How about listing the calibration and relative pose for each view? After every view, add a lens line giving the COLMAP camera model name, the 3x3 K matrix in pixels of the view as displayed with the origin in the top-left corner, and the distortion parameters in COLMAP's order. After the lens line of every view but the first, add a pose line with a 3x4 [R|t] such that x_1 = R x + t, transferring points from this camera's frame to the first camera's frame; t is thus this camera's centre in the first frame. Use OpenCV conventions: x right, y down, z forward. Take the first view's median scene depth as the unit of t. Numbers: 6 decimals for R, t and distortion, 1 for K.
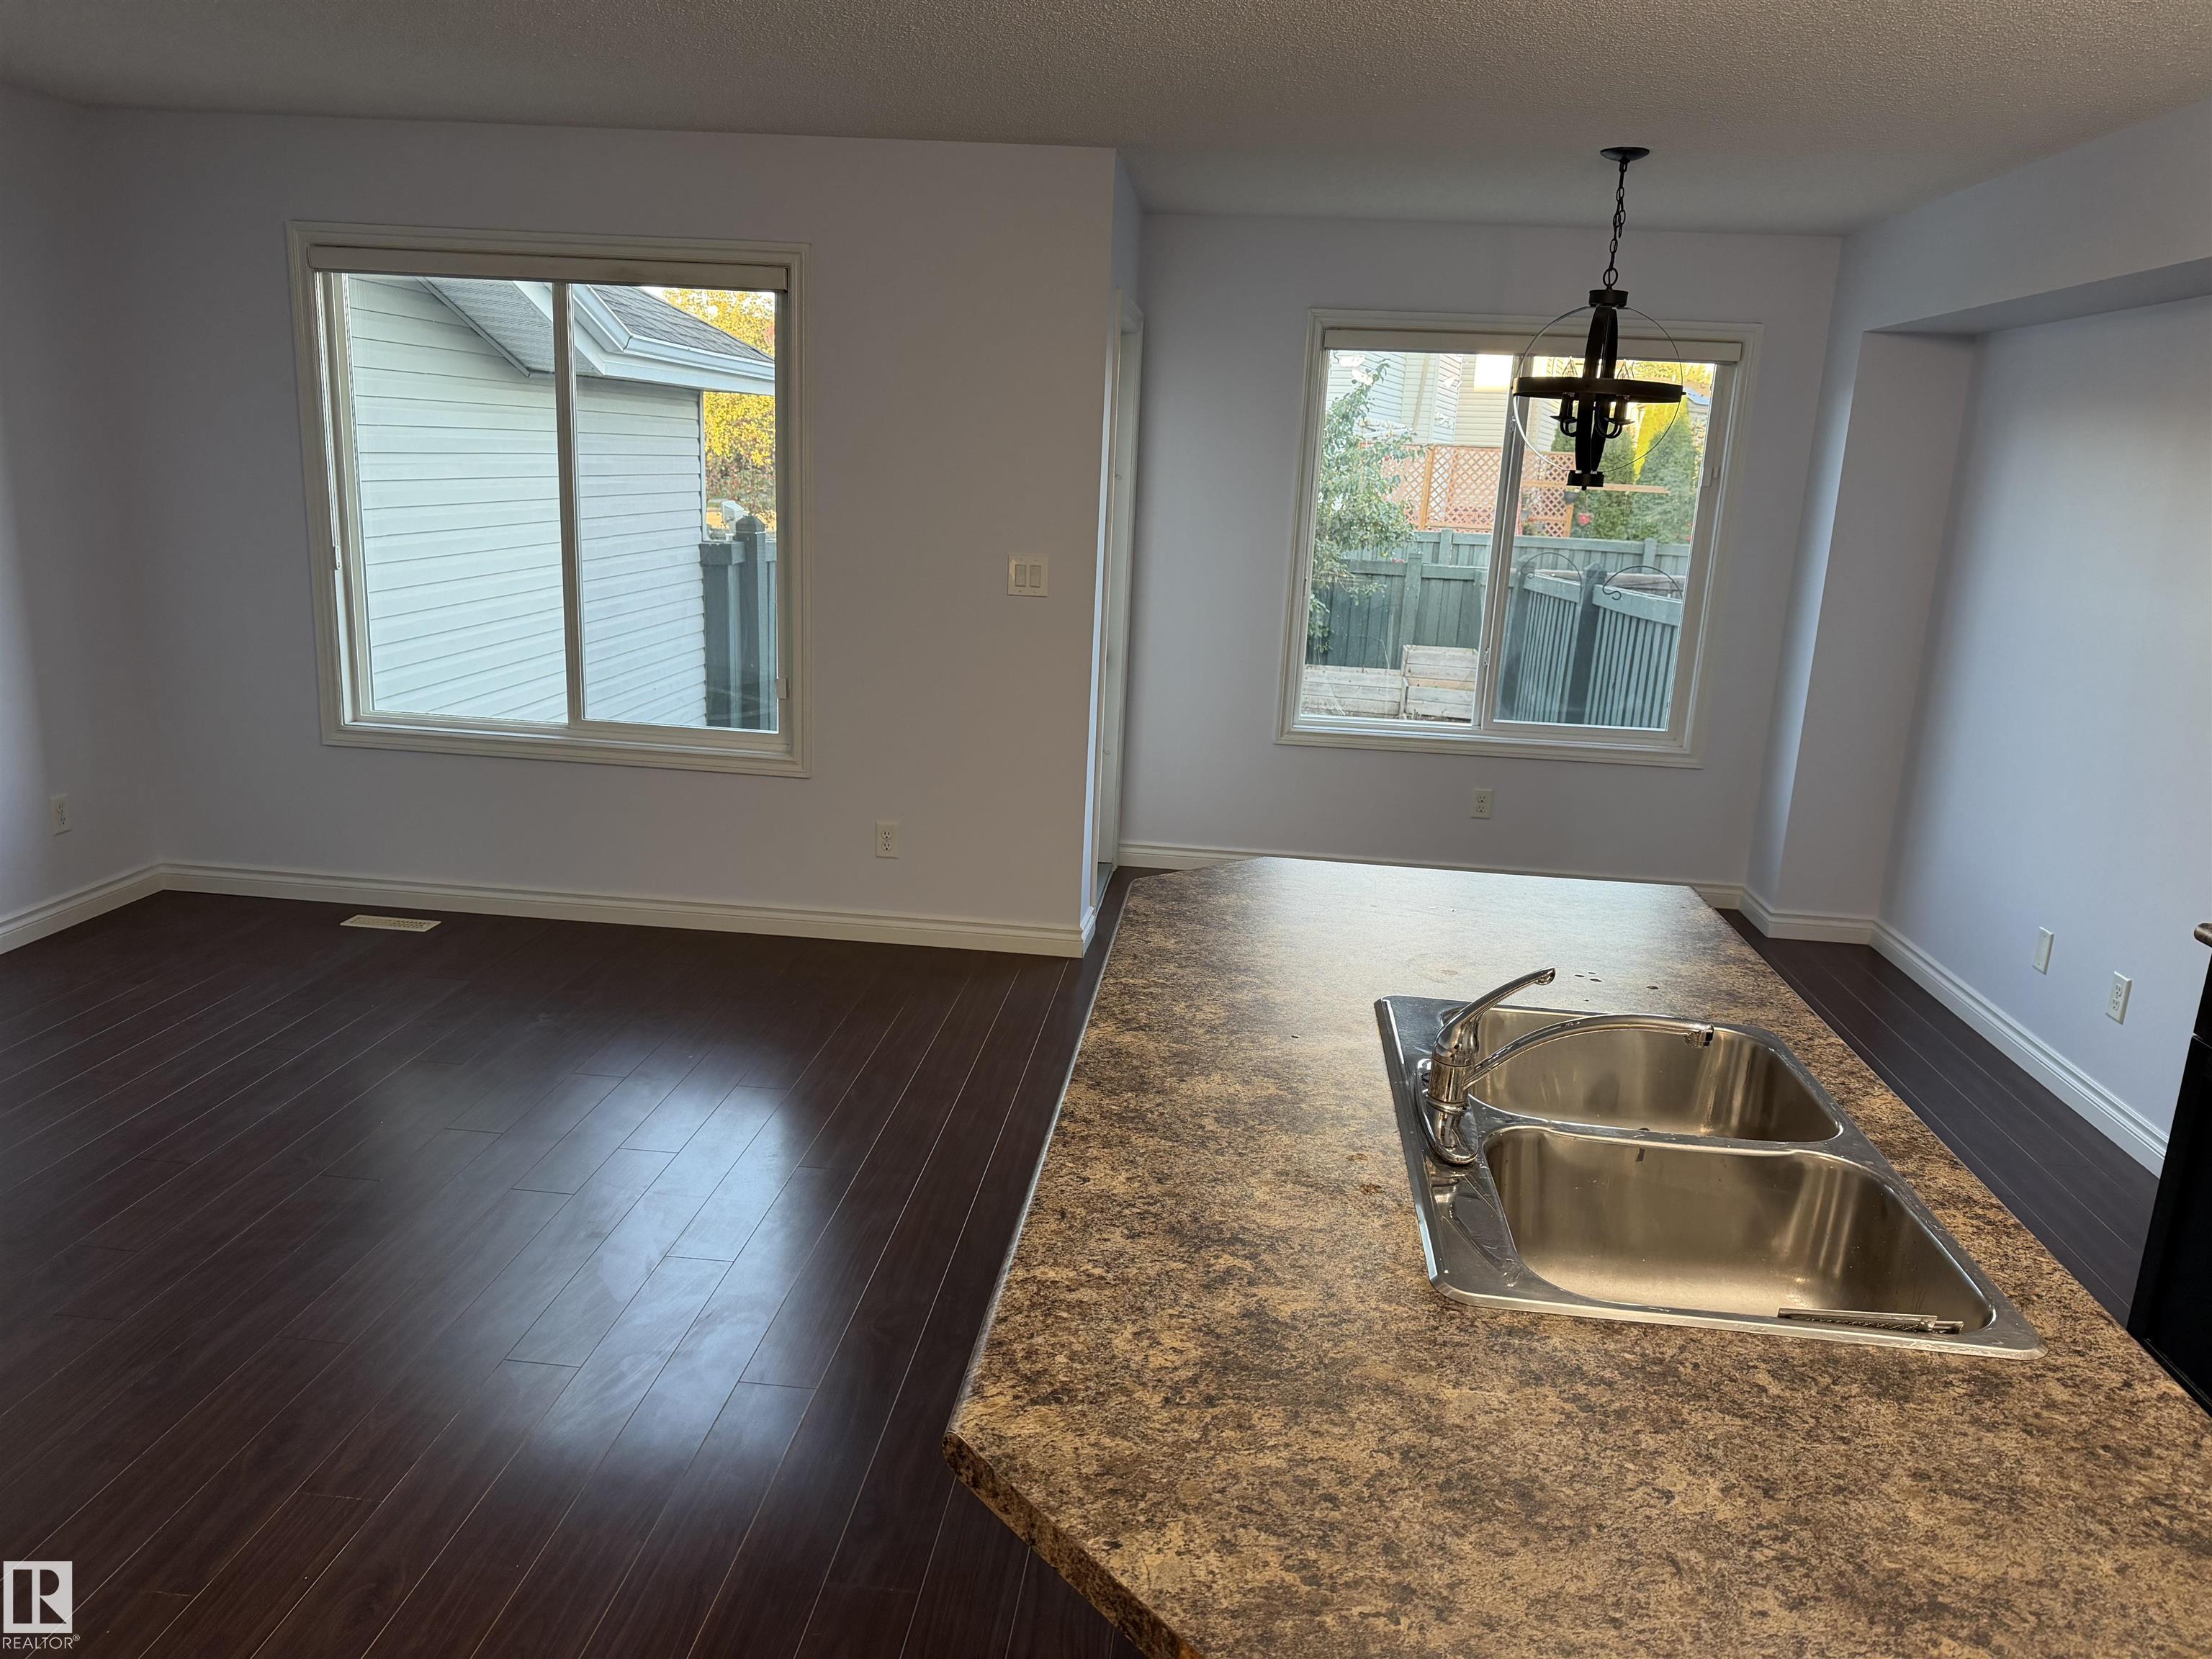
lens RADIAL K [[1531.2, 0, 1106.0], [0, 1531.2, 829.5], [0, 0, 1]] dist [0.037693, -0.001777]
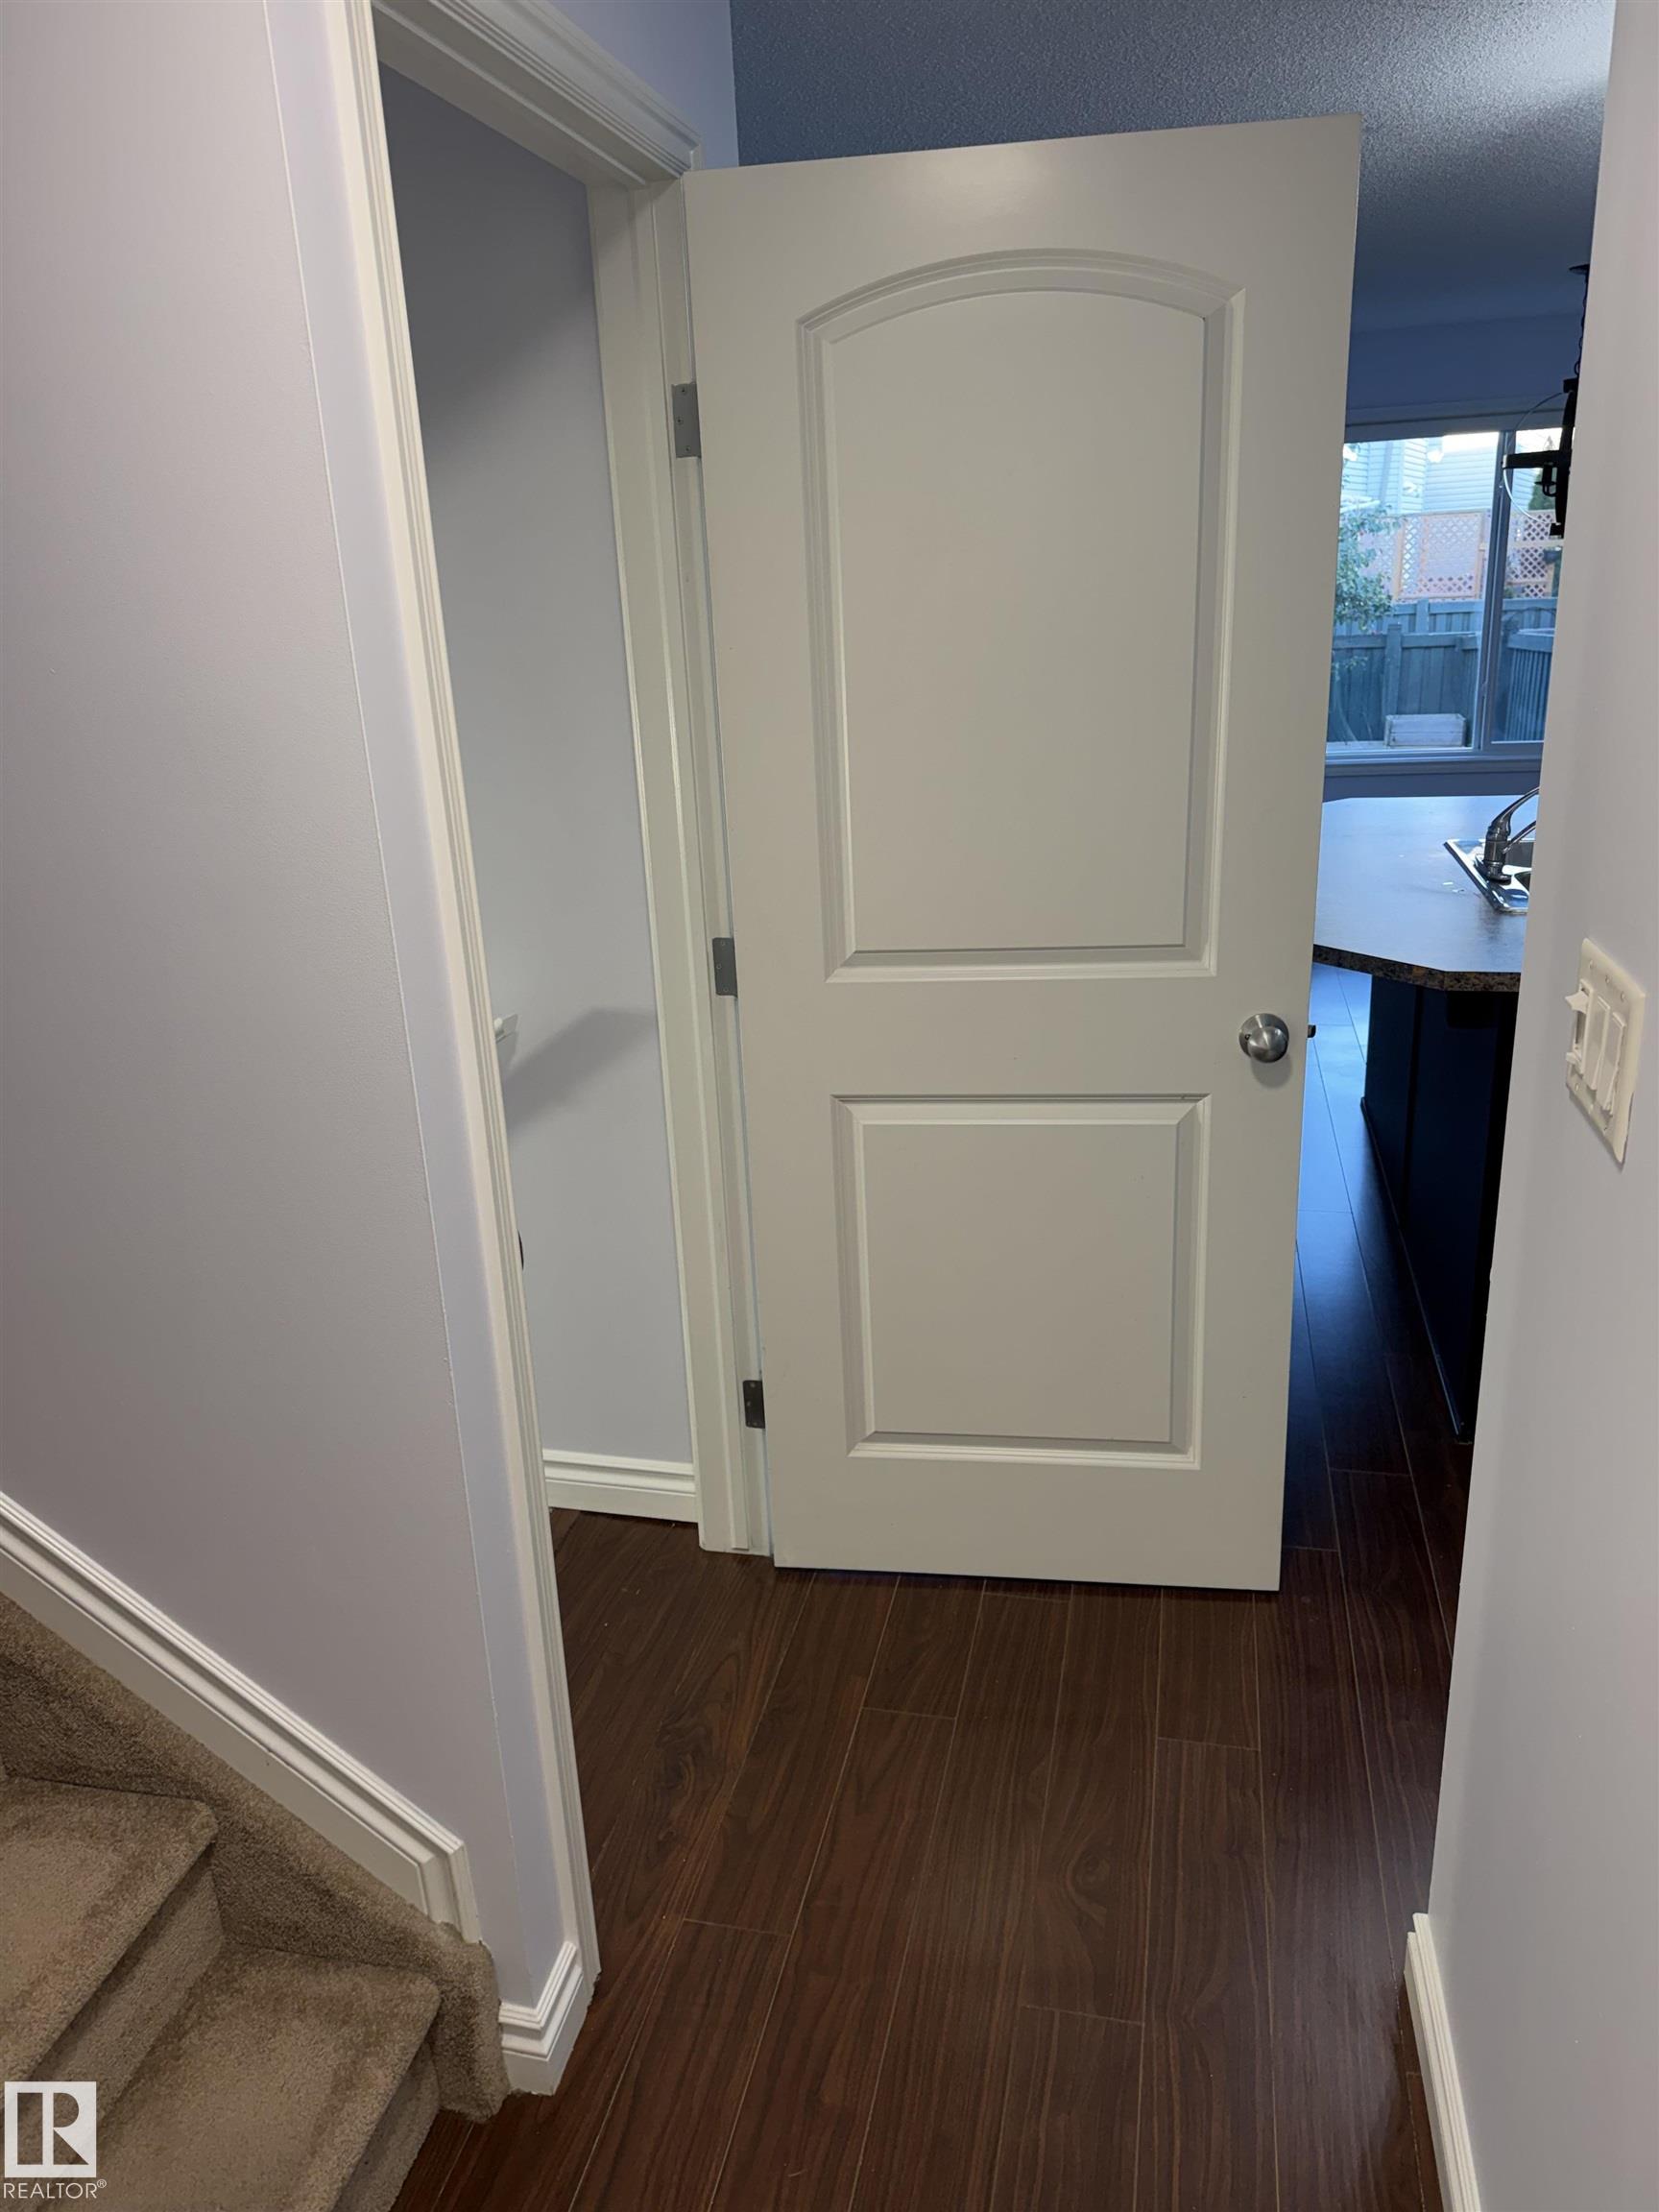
lens RADIAL K [[1565.8, 0, 829.5], [0, 1565.8, 1106.0], [0, 0, 1]] dist [0.004225, -0.003295]
pose [[0.988229, -0.048264, -0.145169, -0.100178], [0.061018, 0.994534, 0.084729, 0.080410], [0.140286, -0.092590, 0.985772, -0.329552]]
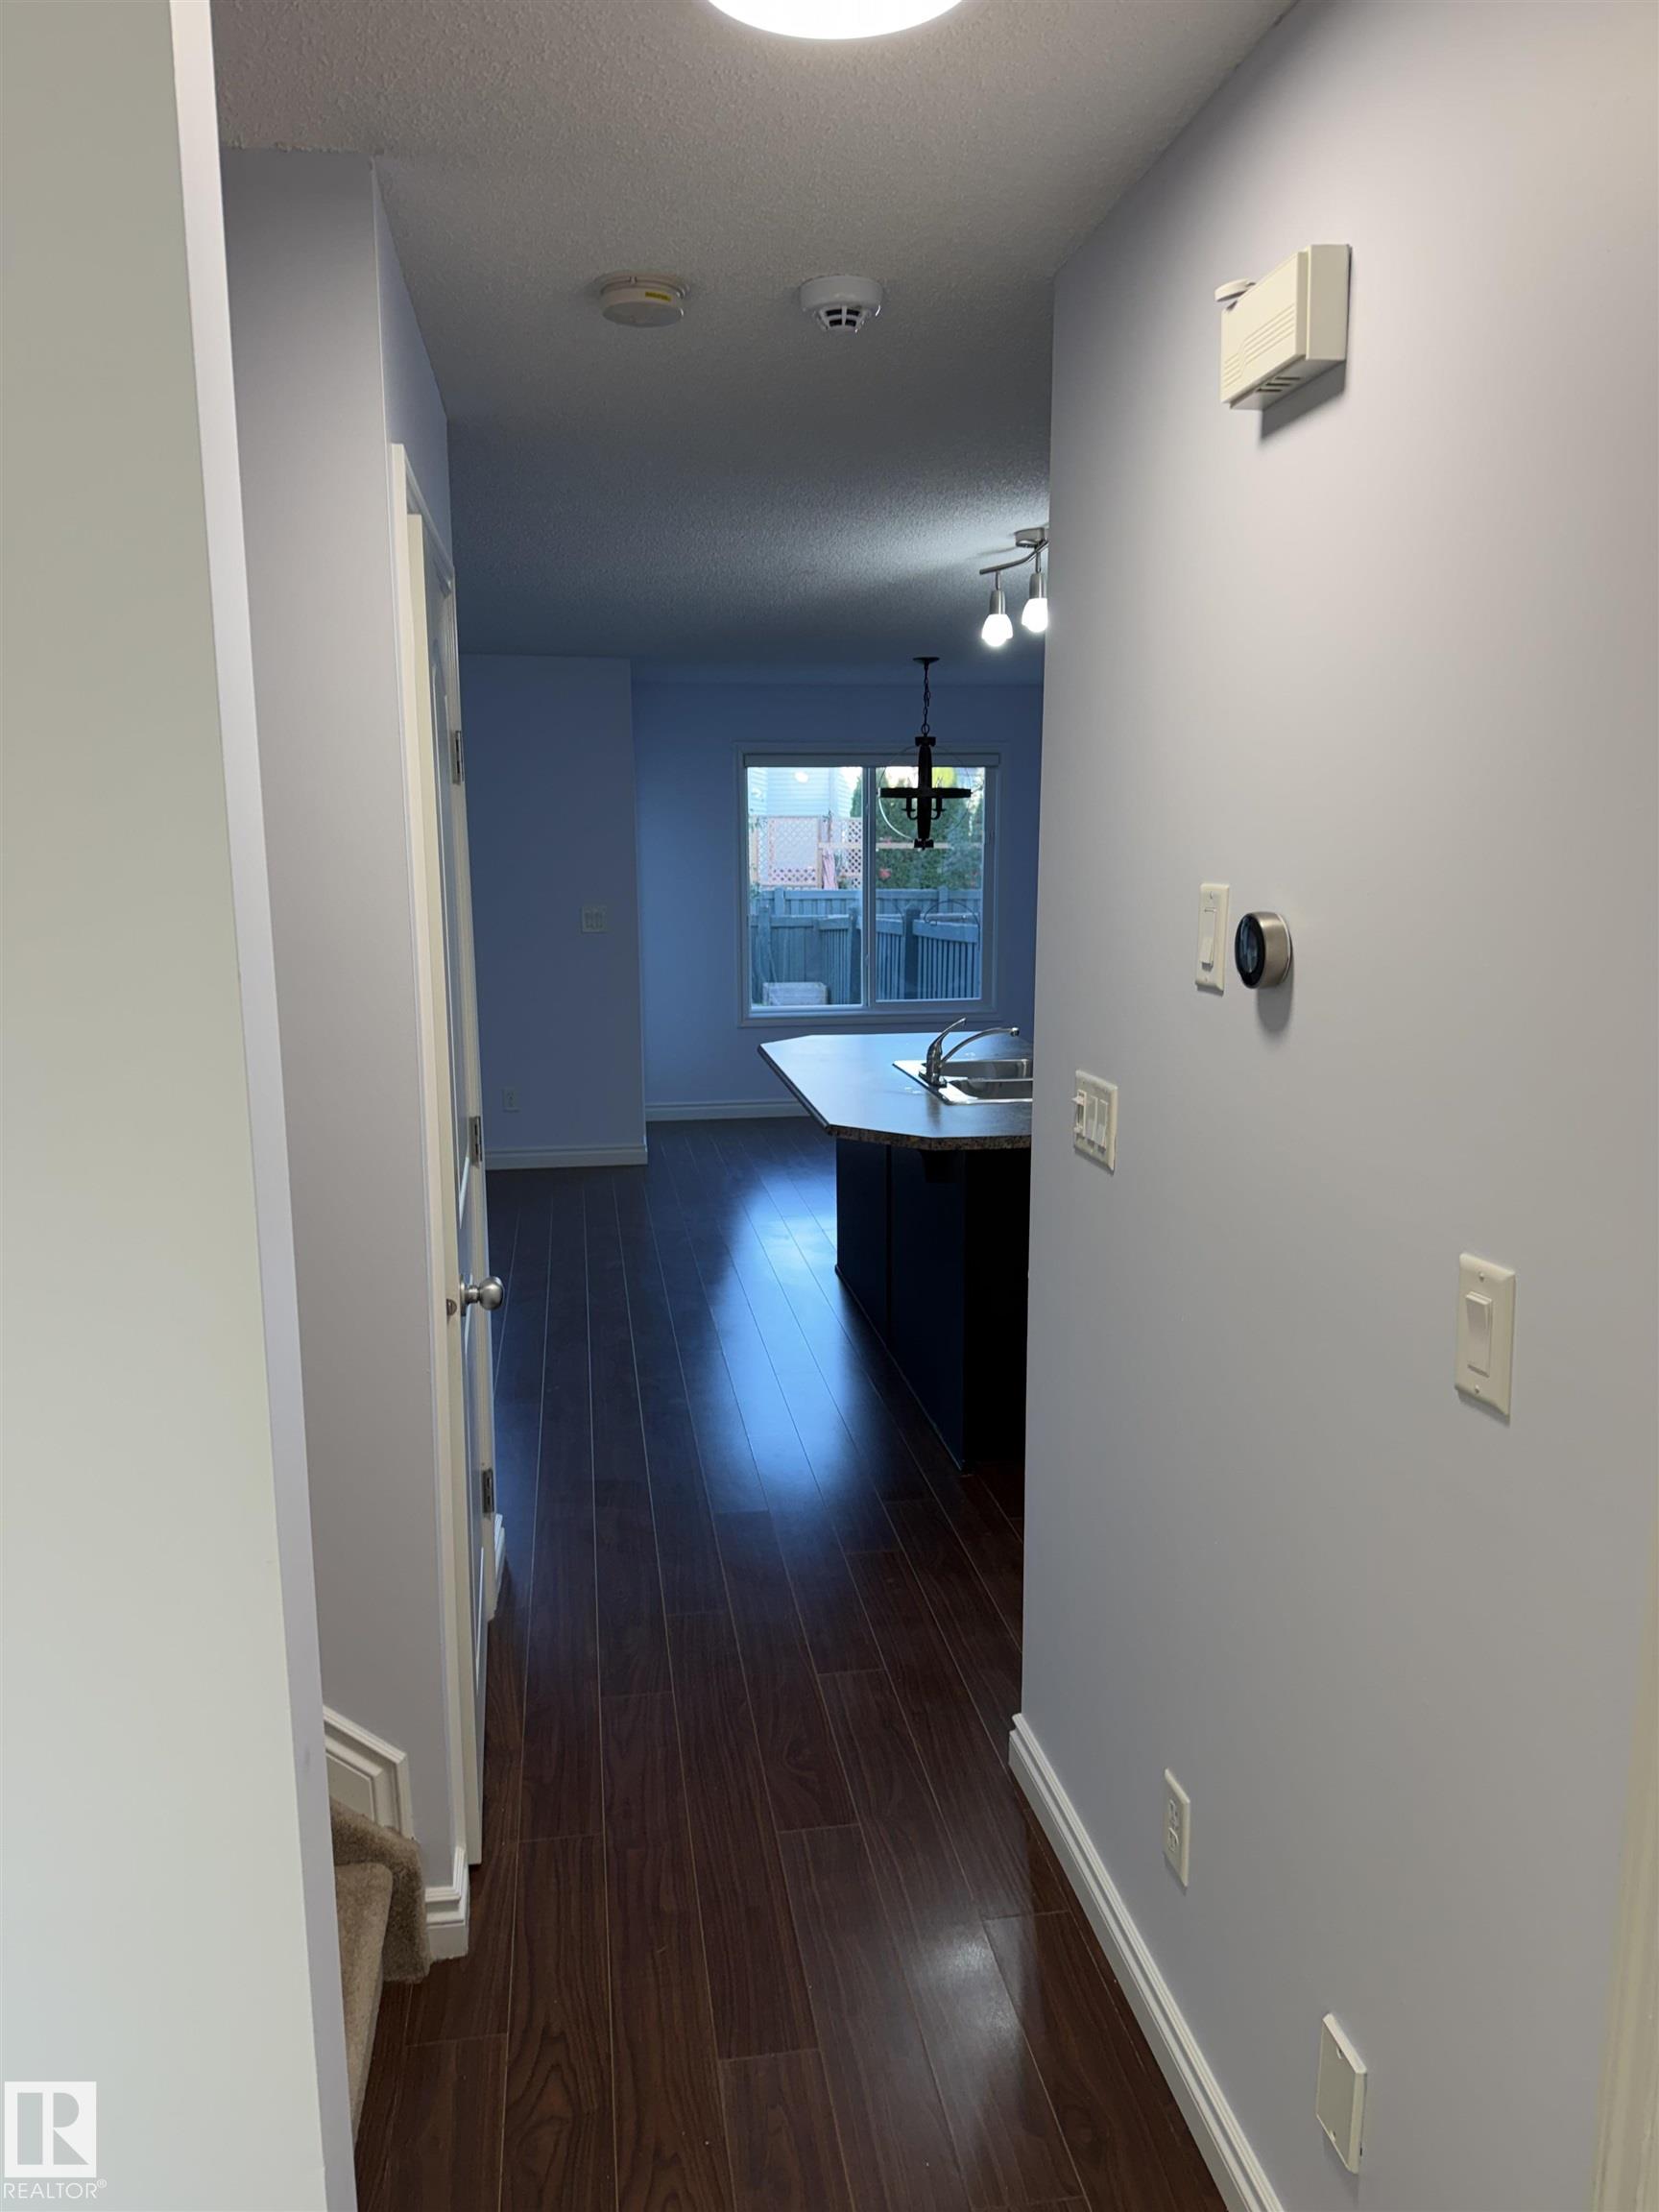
lens RADIAL K [[1565.8, 0, 829.5], [0, 1565.8, 1106.0], [0, 0, 1]] dist [0.004225, -0.003295]
pose [[0.962004, -0.093559, 0.256505, -0.211747], [0.109437, 0.992819, -0.048313, 0.107856], [-0.250143, 0.074548, 0.965335, -0.507112]]
